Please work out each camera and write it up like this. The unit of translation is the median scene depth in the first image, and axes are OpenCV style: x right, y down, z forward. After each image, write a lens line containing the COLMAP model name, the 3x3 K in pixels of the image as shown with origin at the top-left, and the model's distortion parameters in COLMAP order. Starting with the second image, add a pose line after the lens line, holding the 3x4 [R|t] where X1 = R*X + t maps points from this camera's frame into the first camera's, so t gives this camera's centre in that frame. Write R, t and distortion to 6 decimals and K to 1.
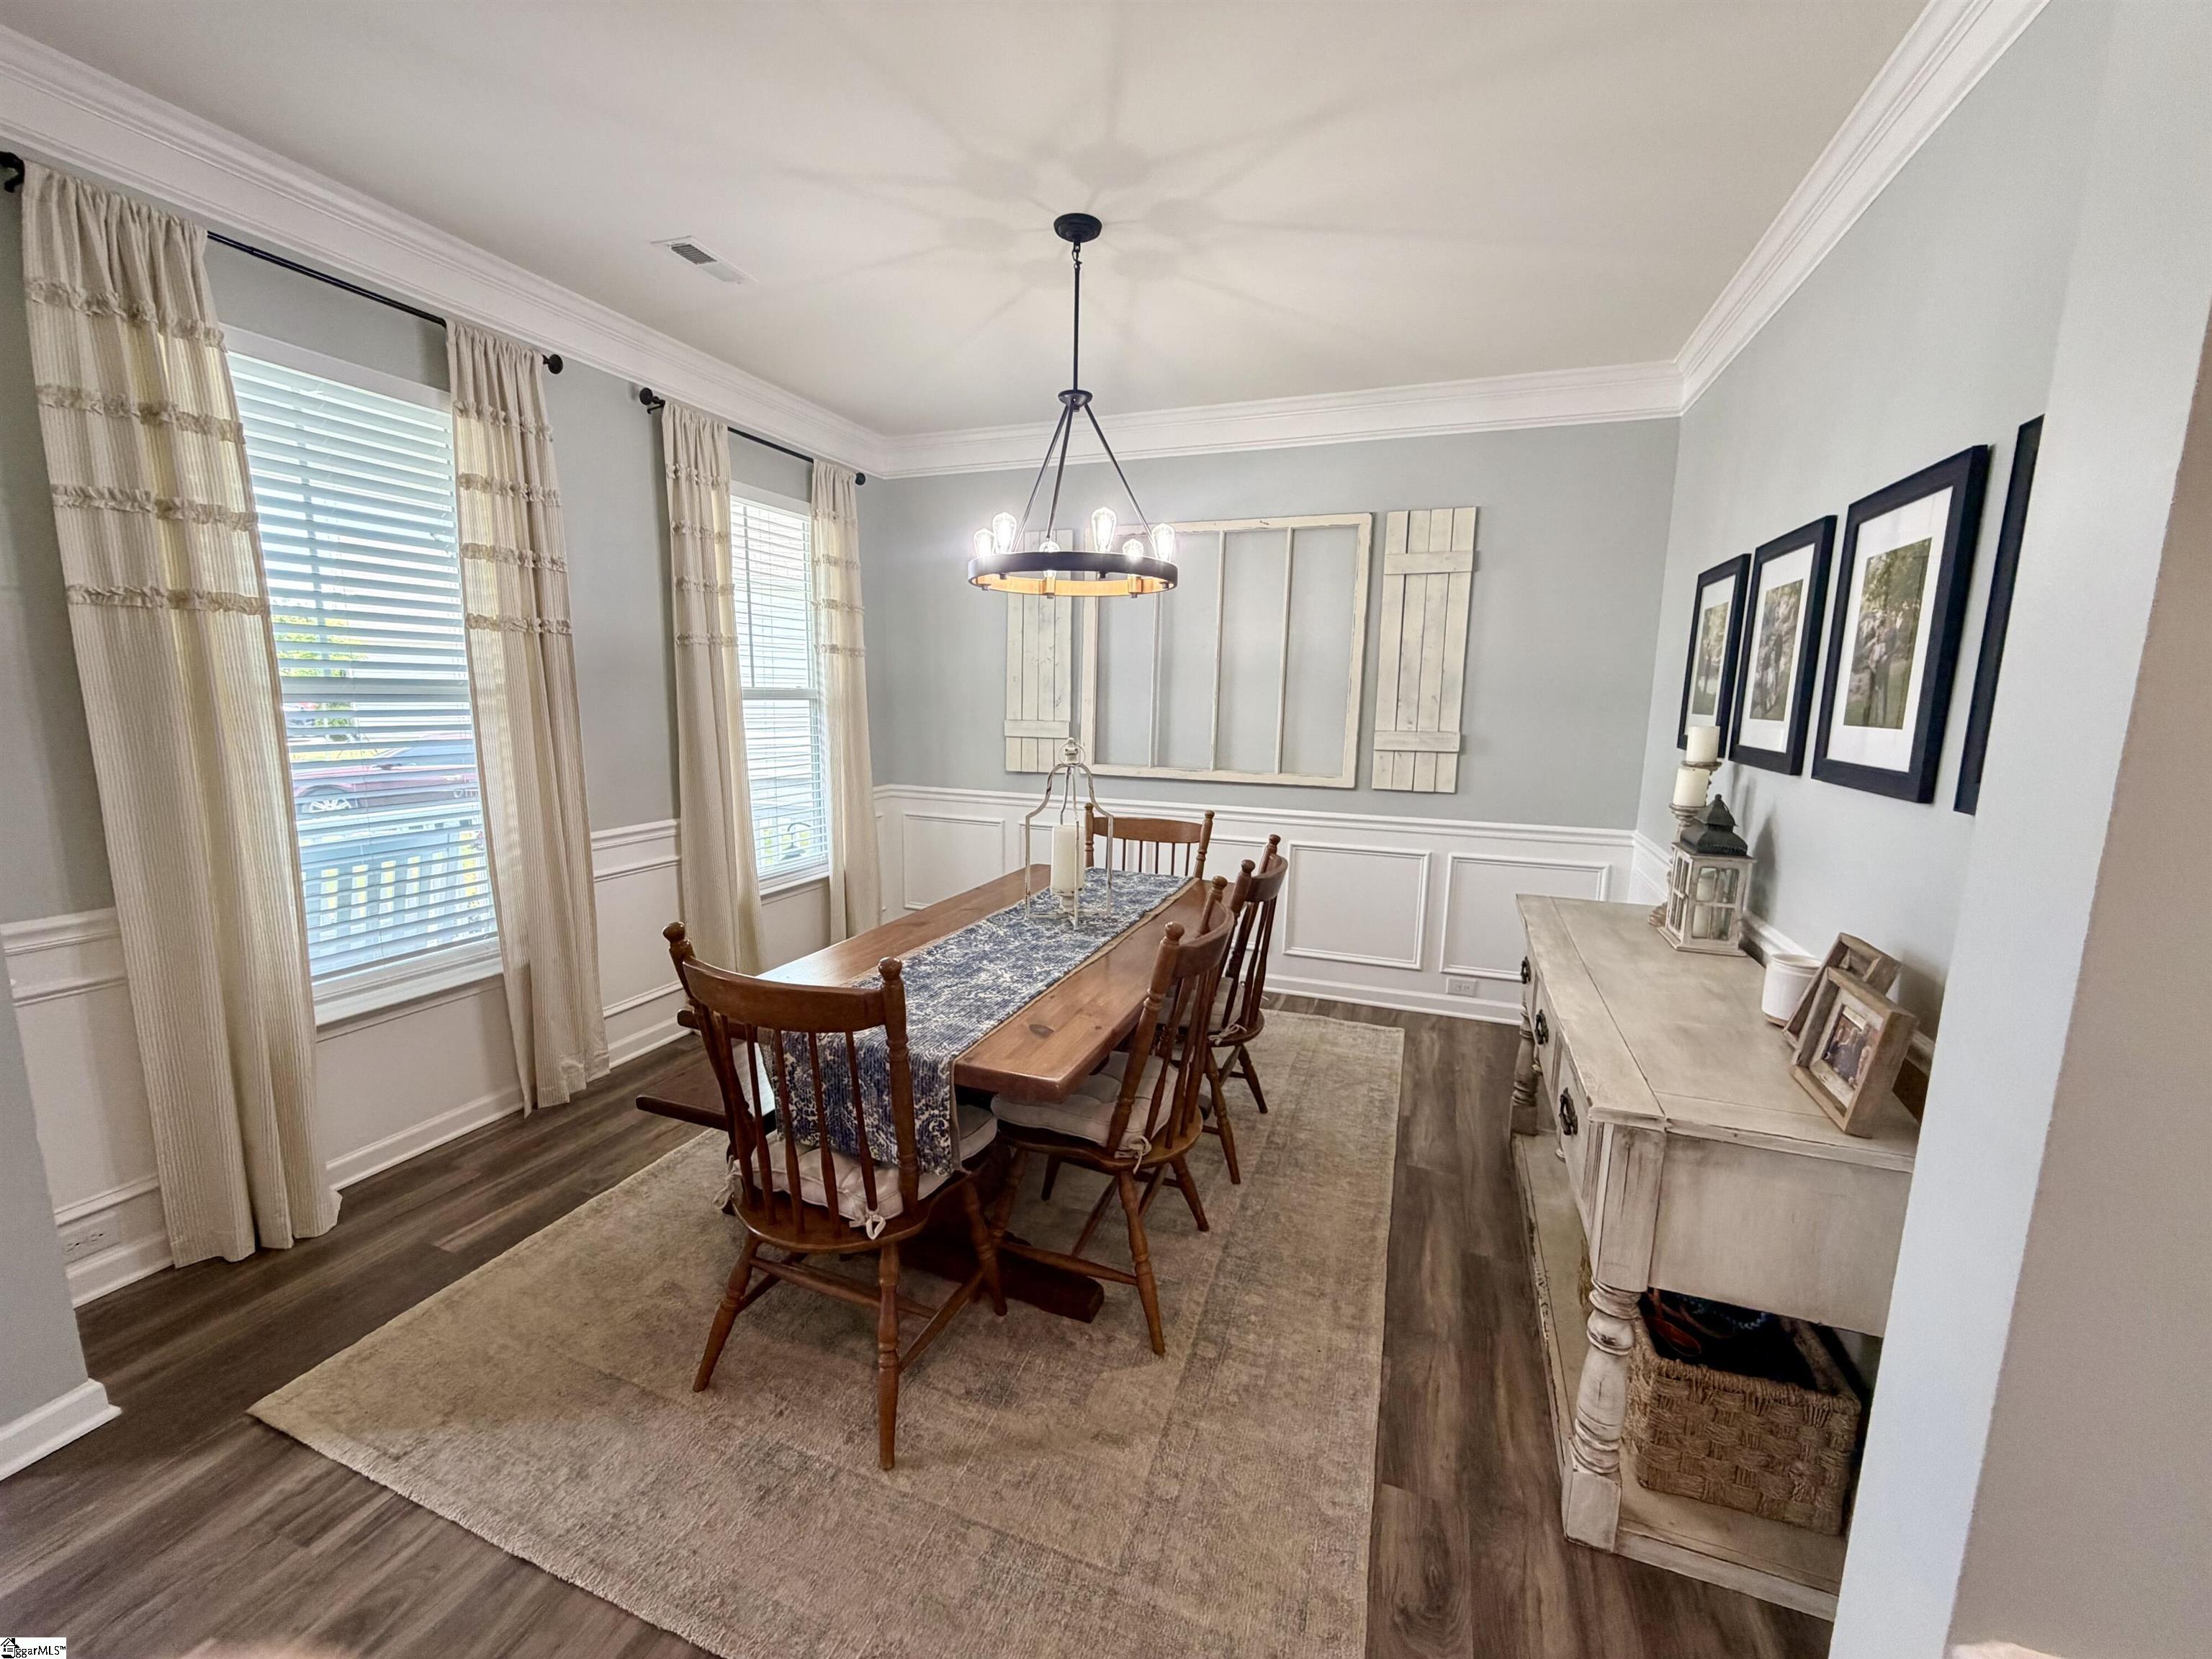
lens RADIAL K [[875.5, 0, 1102.1], [0, 875.5, 830.1], [0, 0, 1]] dist [-0.001908, 0.000246]
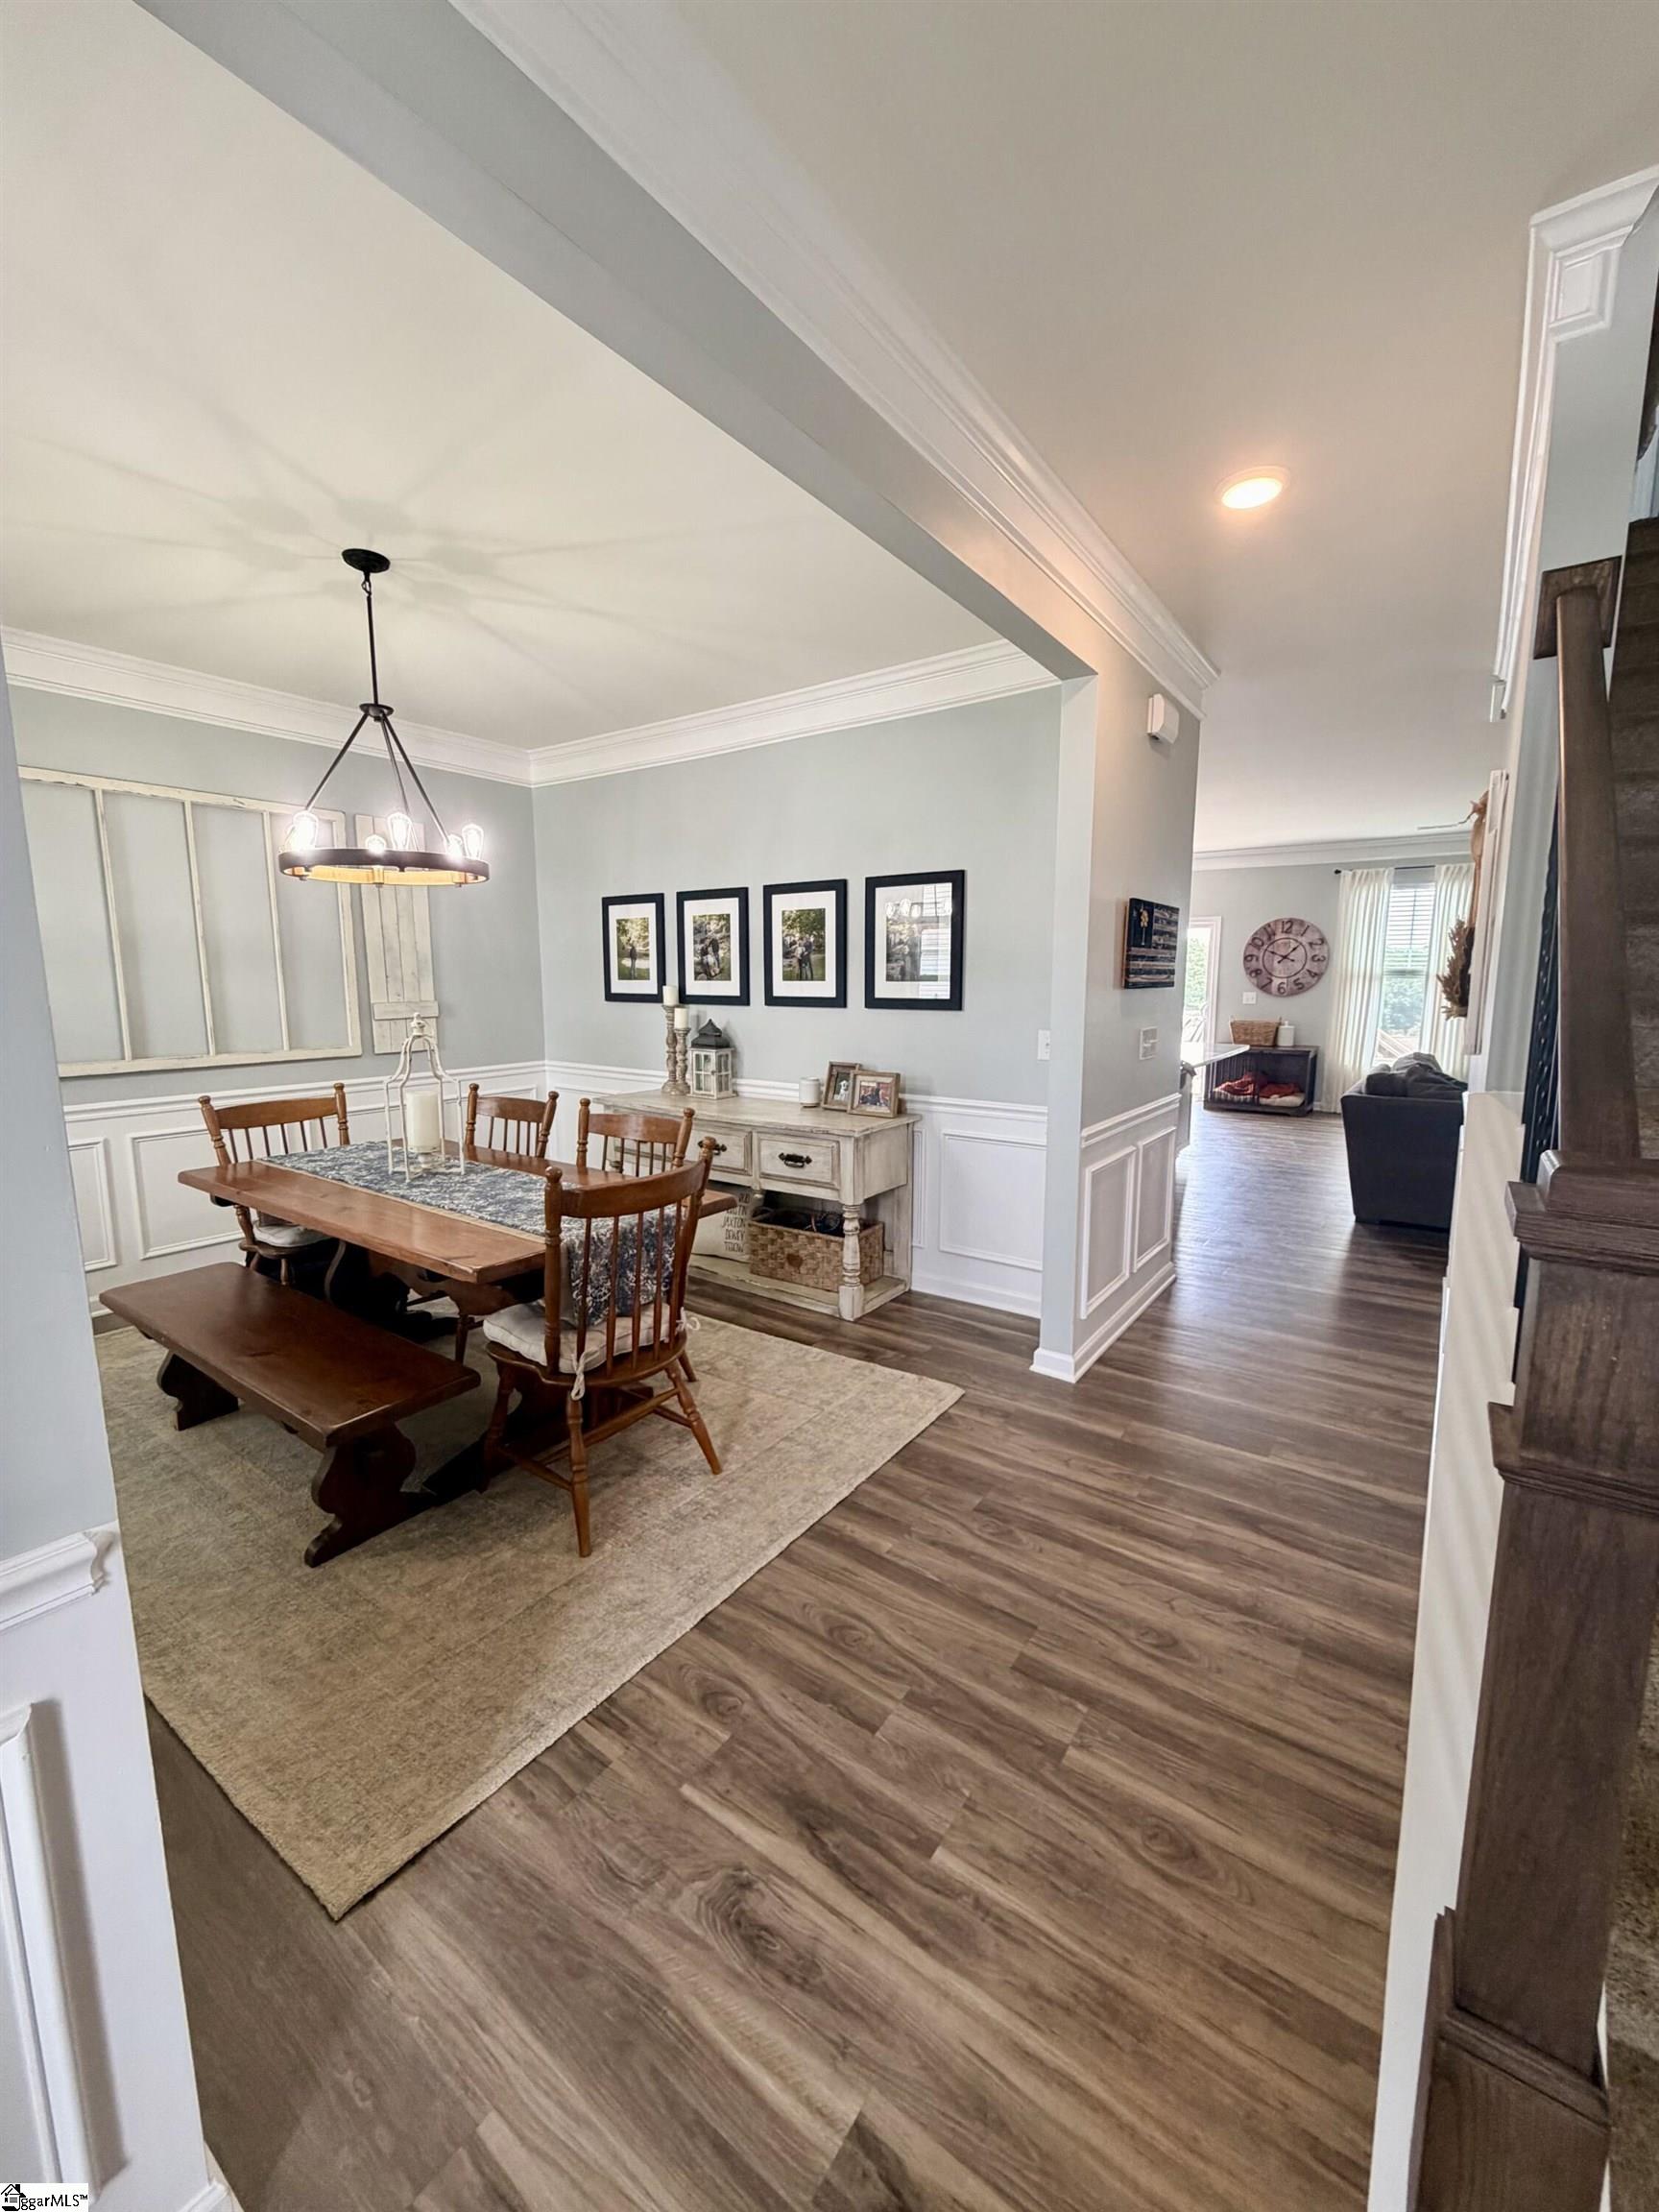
lens RADIAL K [[875.5, 0, 829.8], [0, 875.5, 1099.5], [0, 0, 1]] dist [-0.001908, 0.000246]
pose [[0.256365, -0.152376, 0.954494, -1.234369], [0.158311, 0.980780, 0.114052, -0.048790], [-0.953527, 0.121868, 0.275560, 0.238697]]
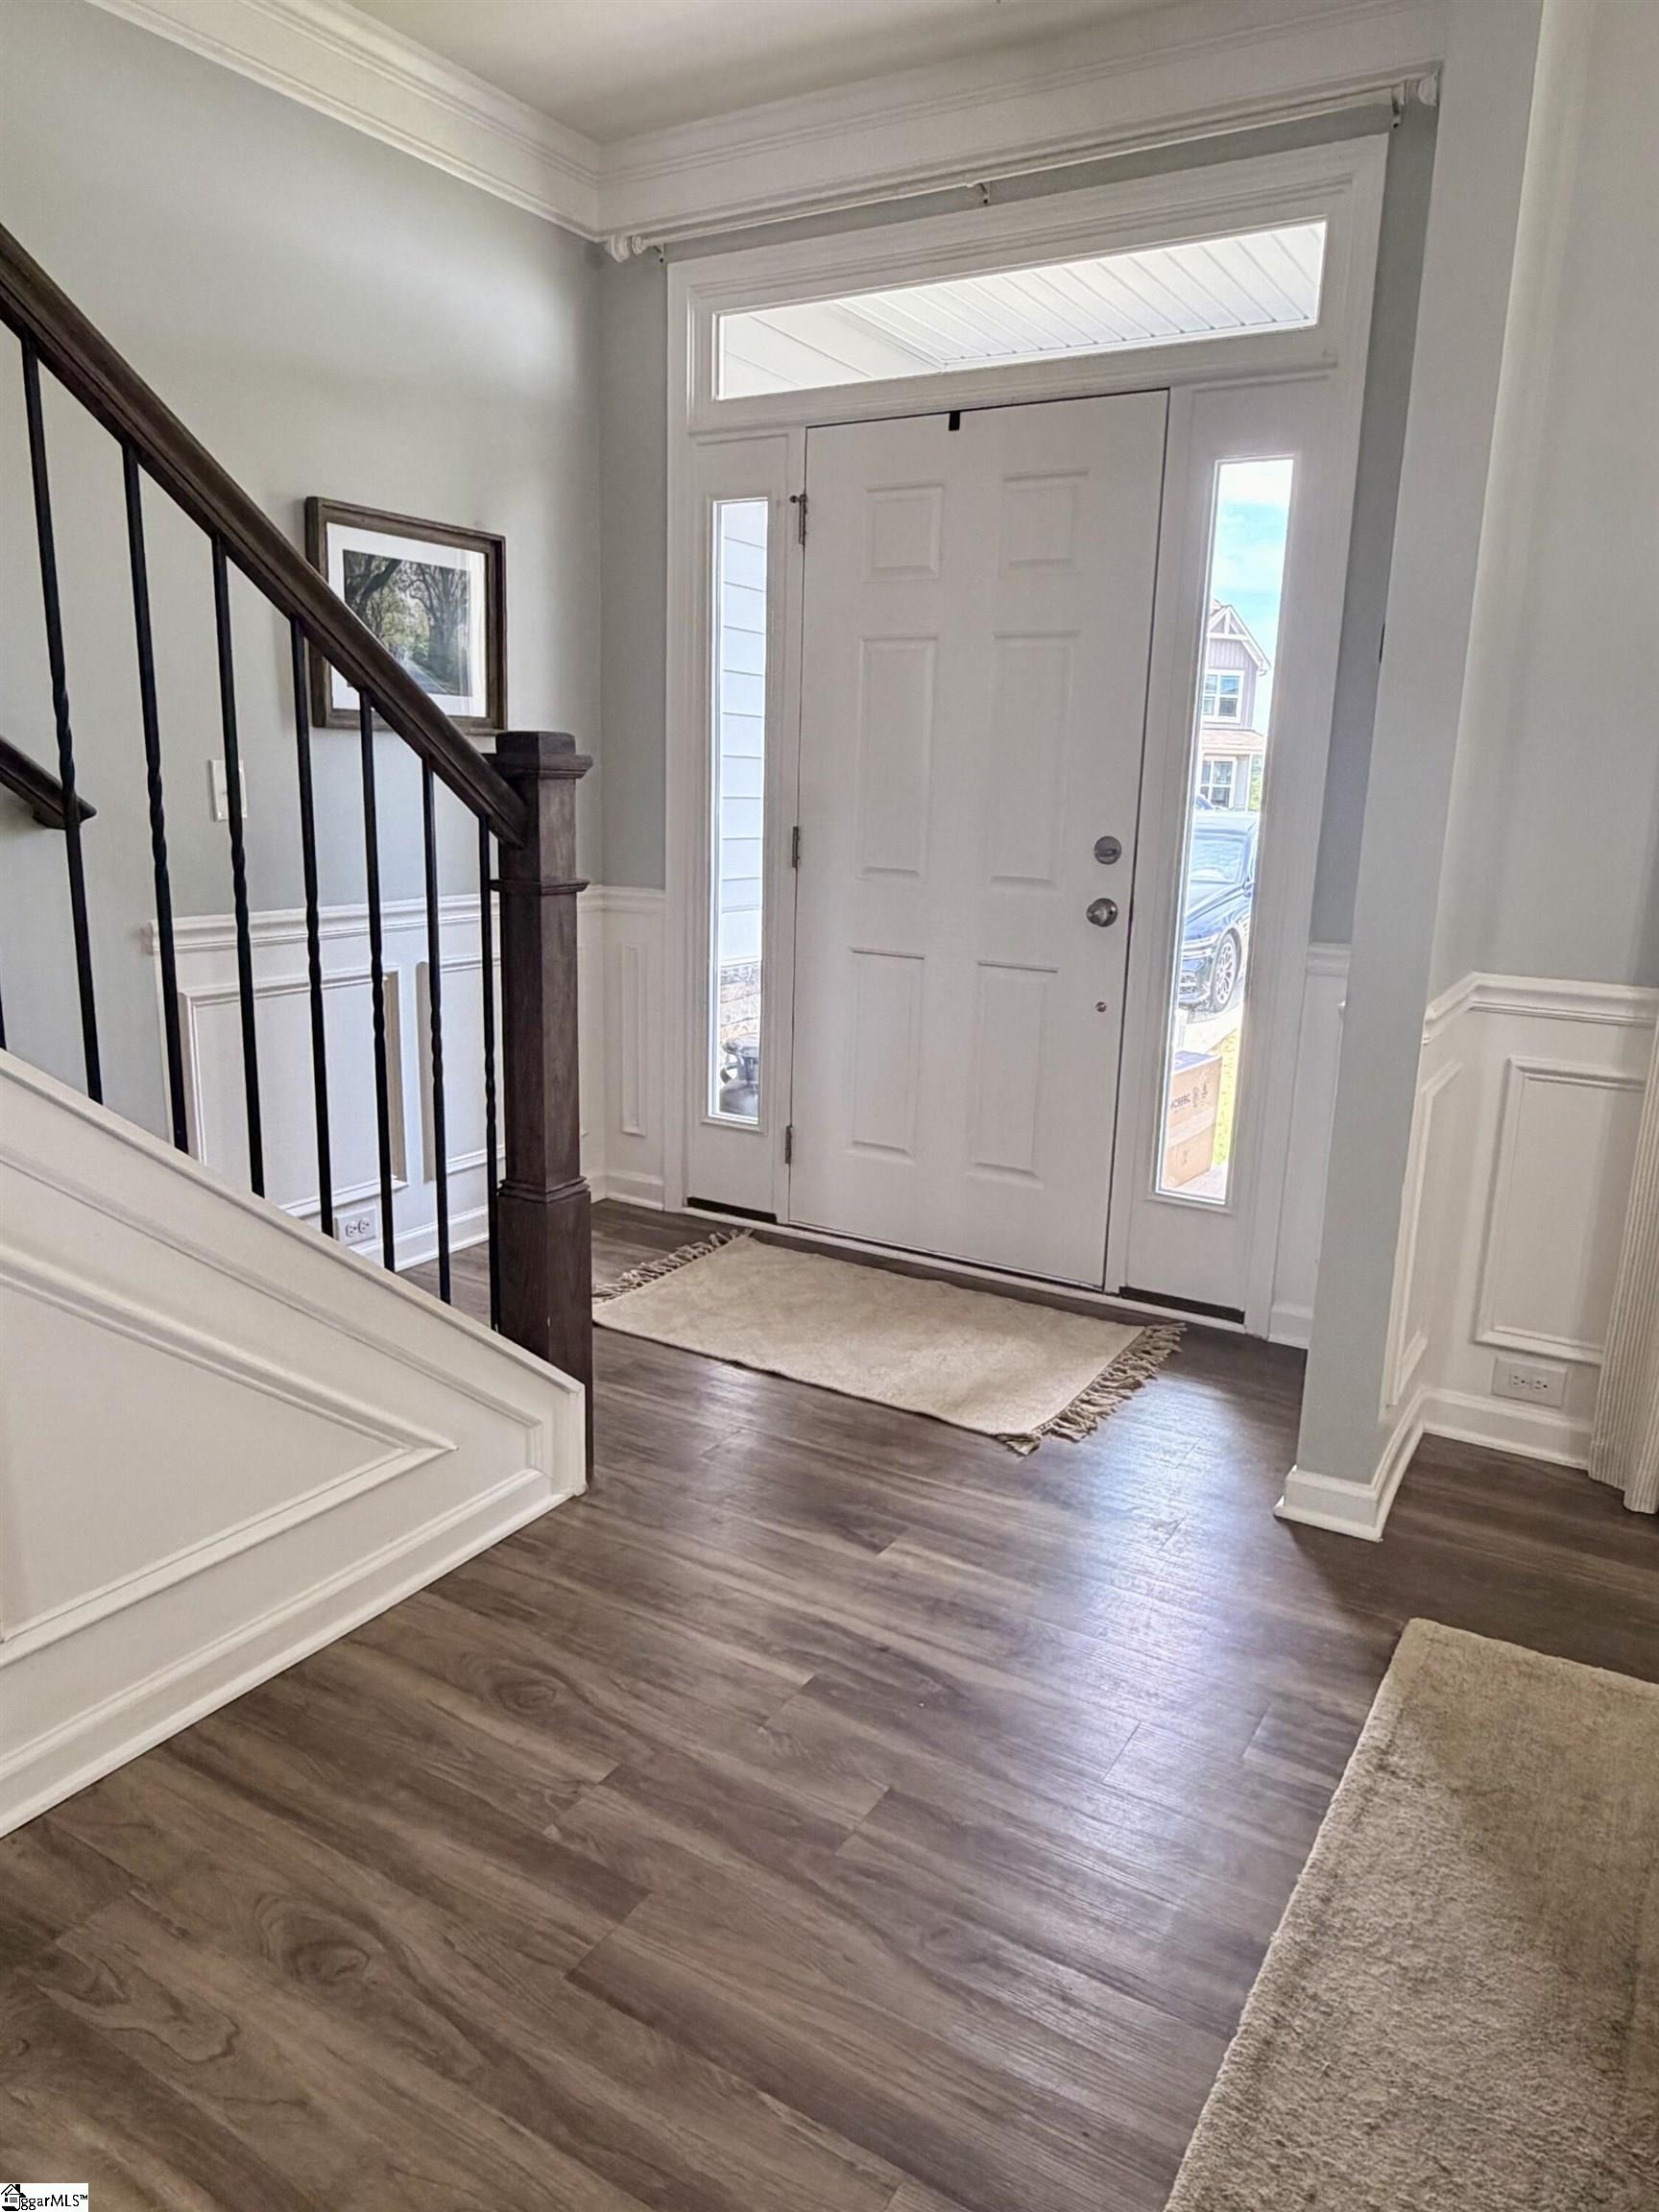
lens RADIAL K [[1480.2, 0, 829.5], [0, 1480.2, 1106.0], [0, 0, 1]] dist [-0.002756, -0.001531]
pose [[-0.181631, 0.195988, -0.963638, 0.228128], [-0.183397, 0.955994, 0.229001, 0.026252], [0.966114, 0.218323, -0.137695, 0.488240]]
